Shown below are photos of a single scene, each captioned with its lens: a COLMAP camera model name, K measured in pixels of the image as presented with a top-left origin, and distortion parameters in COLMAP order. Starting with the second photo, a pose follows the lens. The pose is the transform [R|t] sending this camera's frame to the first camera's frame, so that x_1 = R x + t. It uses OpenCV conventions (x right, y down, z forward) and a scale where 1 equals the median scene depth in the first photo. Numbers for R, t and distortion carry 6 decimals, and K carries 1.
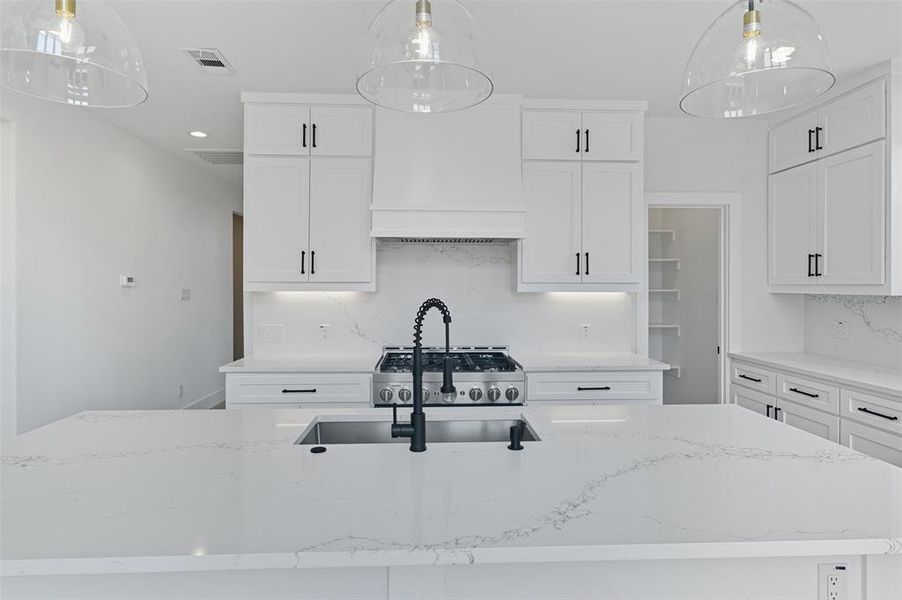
lens RADIAL K [[515.1, 0, 451.0], [0, 515.1, 300.0], [0, 0, 1]] dist [-0.018896, -0.000267]
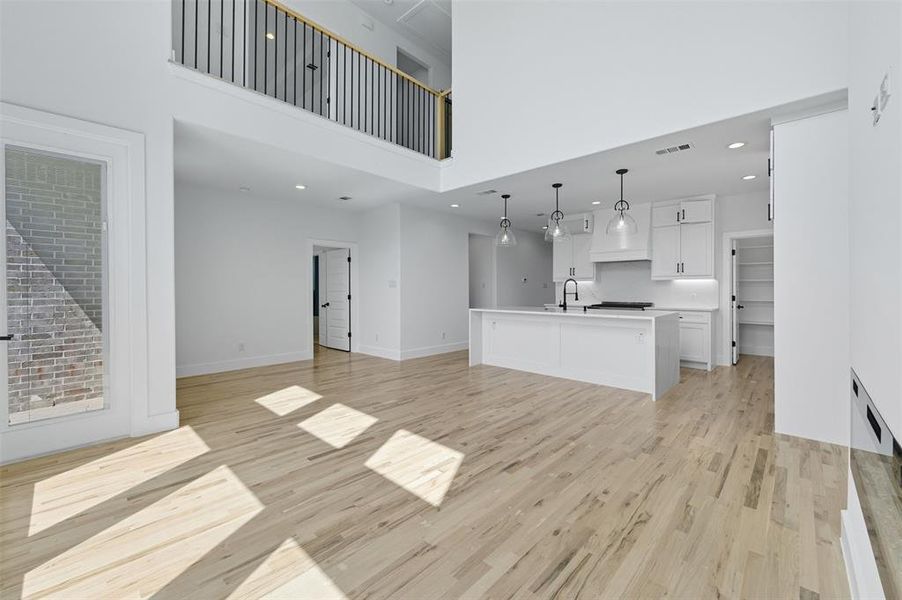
lens RADIAL K [[361.5, 0, 450.2], [0, 361.5, 294.9], [0, 0, 1]] dist [0.000091, -0.000055]
pose [[0.692545, 0.006667, -0.721344, 0.725239], [-0.012963, 0.999911, -0.003203, 0.075227], [0.721258, 0.011569, 0.692569, -0.946193]]
